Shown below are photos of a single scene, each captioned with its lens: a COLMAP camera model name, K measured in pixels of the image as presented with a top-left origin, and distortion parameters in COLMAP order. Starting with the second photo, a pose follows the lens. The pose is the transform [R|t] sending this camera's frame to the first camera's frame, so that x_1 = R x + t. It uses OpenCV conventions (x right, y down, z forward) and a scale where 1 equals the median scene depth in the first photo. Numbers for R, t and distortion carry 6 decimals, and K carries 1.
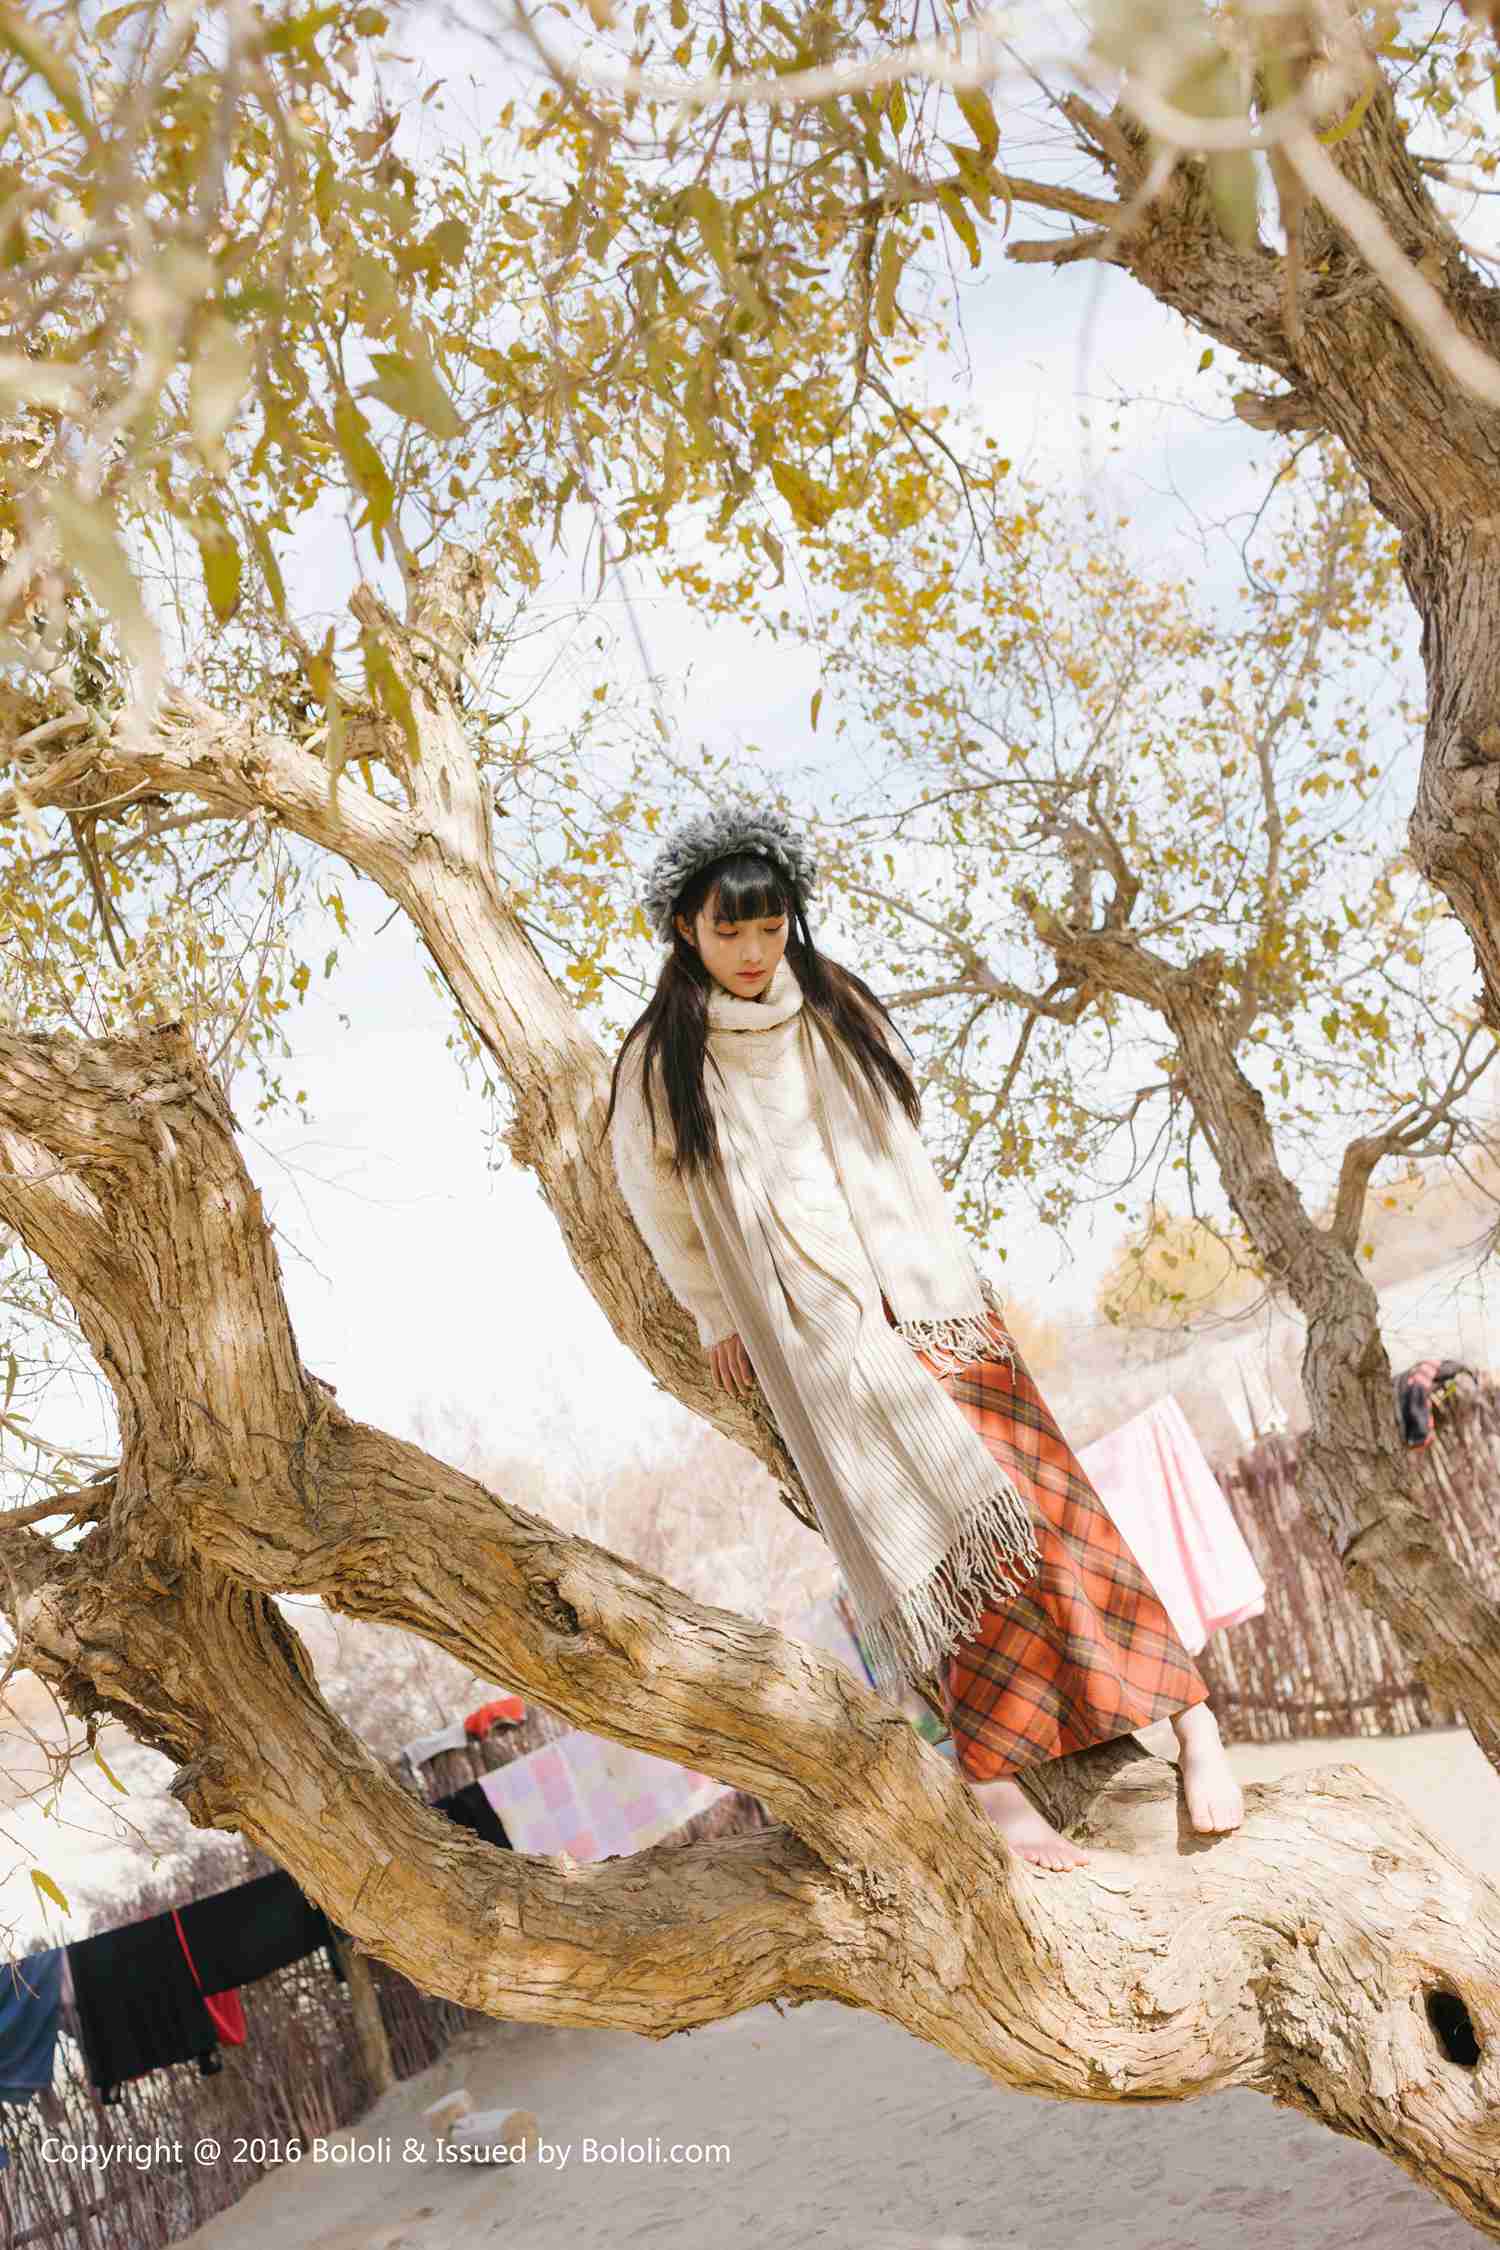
lens RADIAL K [[2153.7, 0, 750.0], [0, 2153.7, 1125.0], [0, 0, 1]] dist [0.009027, 0.003643]
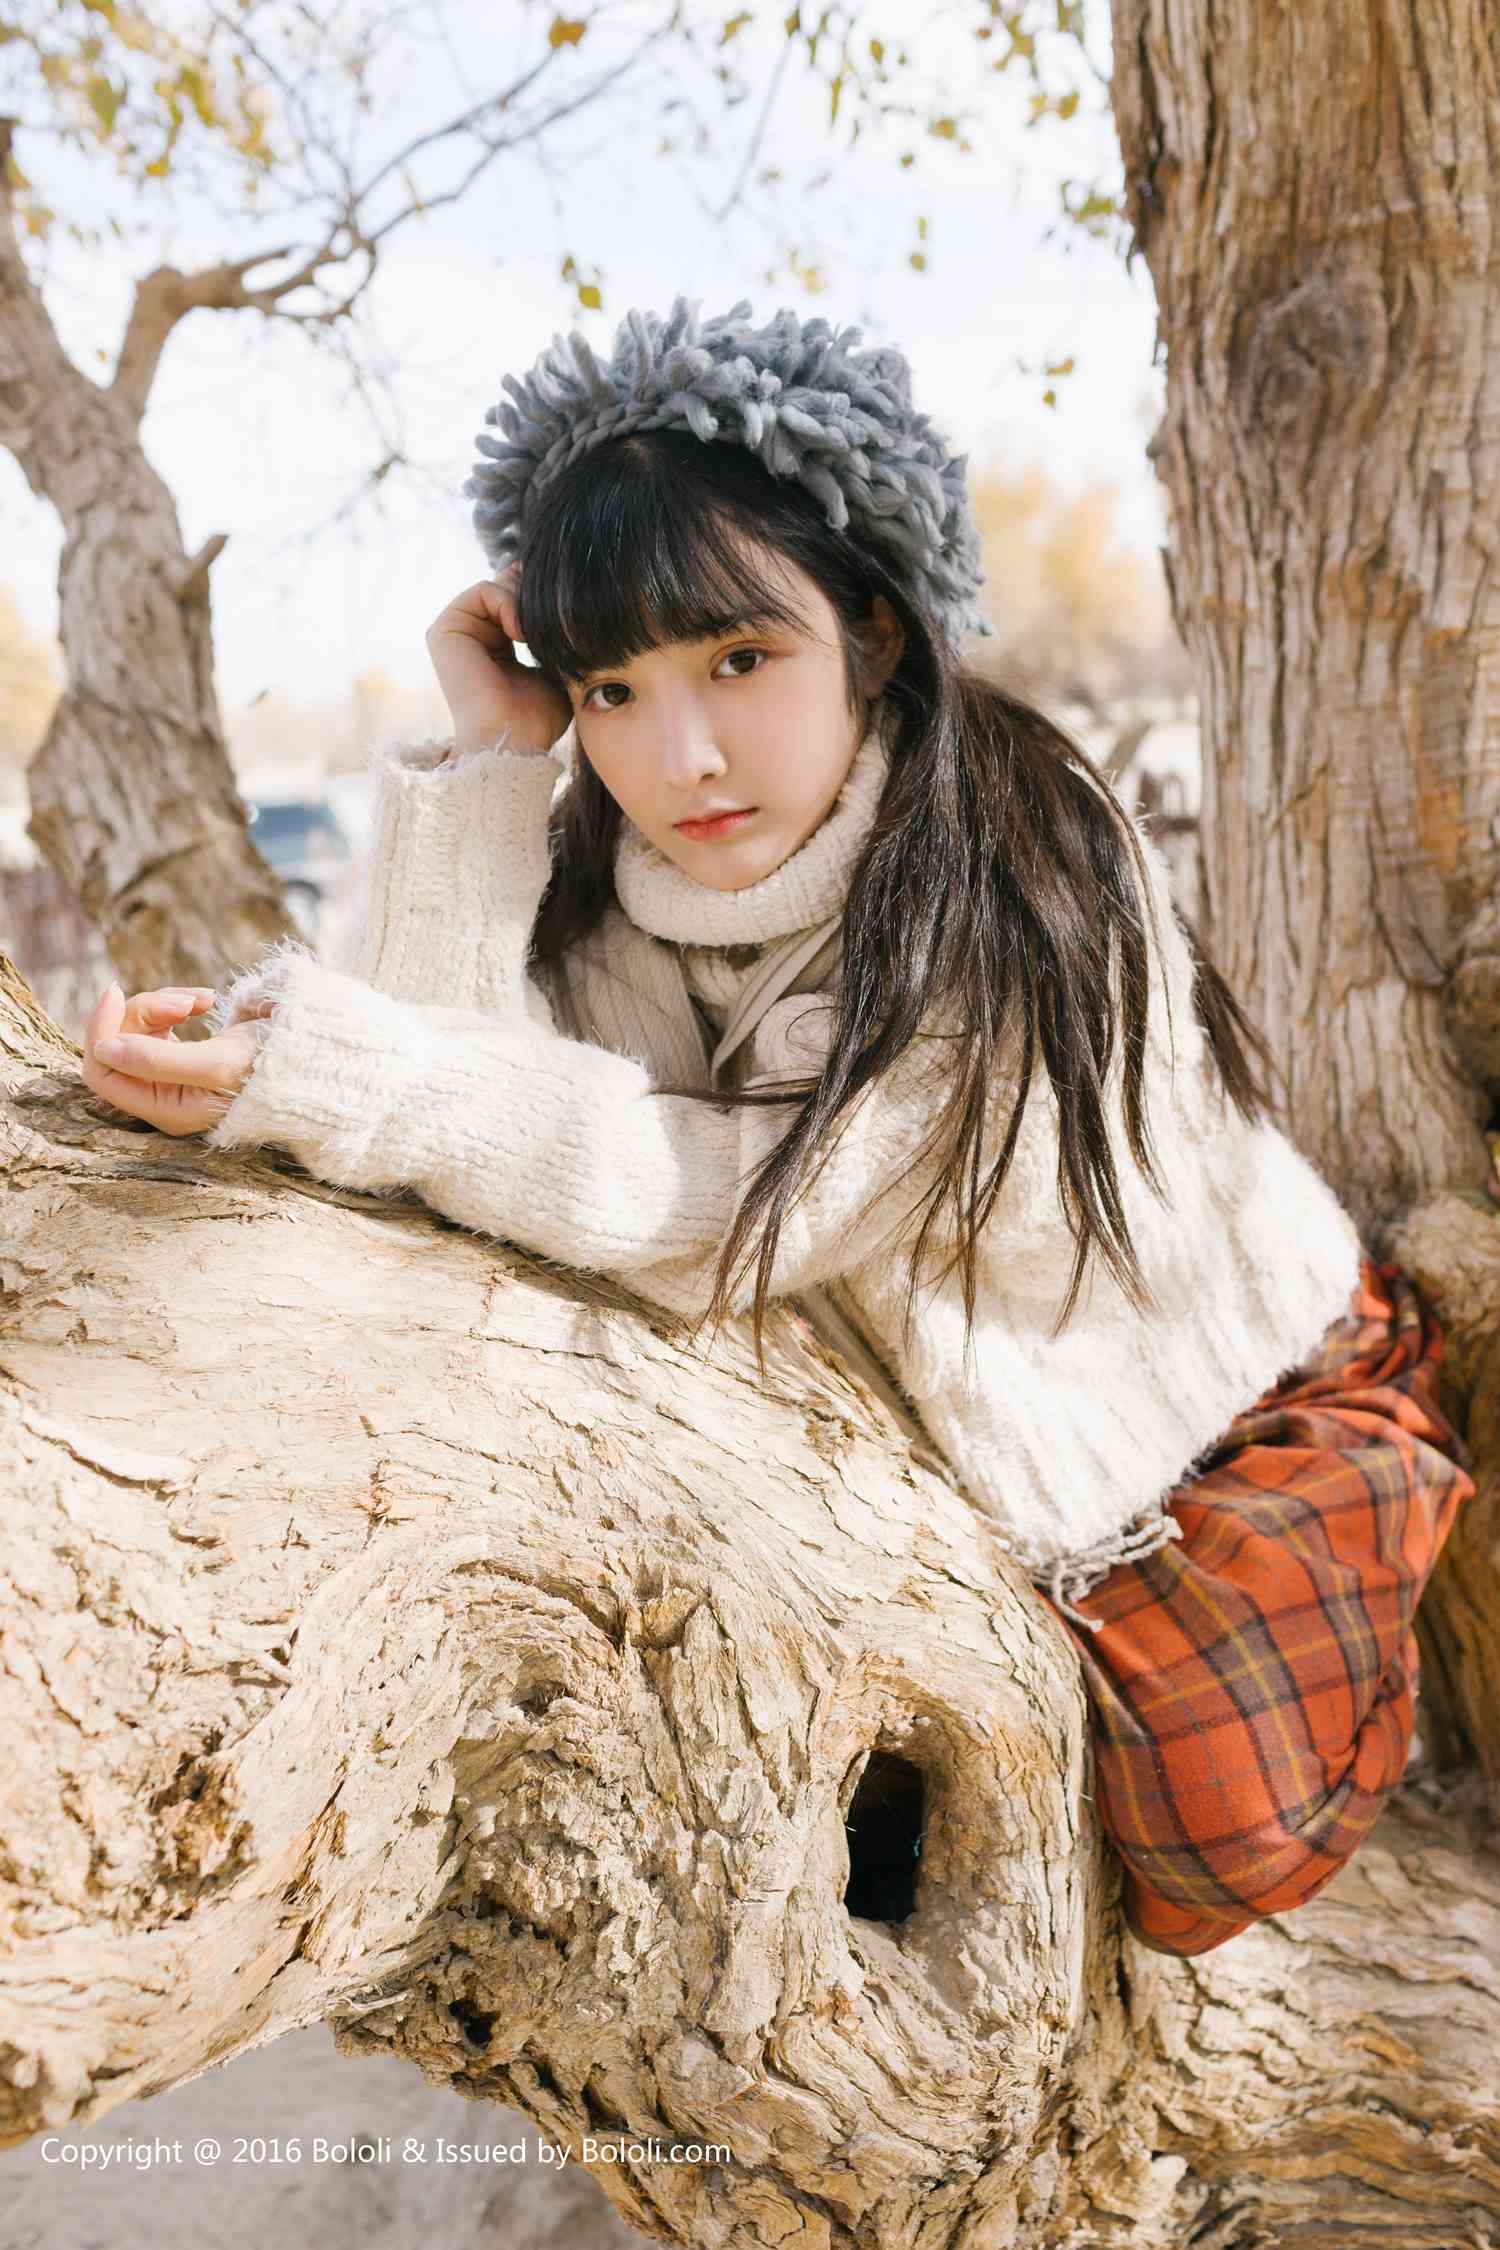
lens RADIAL K [[2153.7, 0, 750.0], [0, 2153.7, 1125.0], [0, 0, 1]] dist [0.009027, 0.003643]
pose [[0.674599, 0.153538, 0.722040, 0.003184], [-0.276898, 0.959341, 0.054707, 0.272937], [-0.684283, -0.236837, 0.689685, 0.760773]]
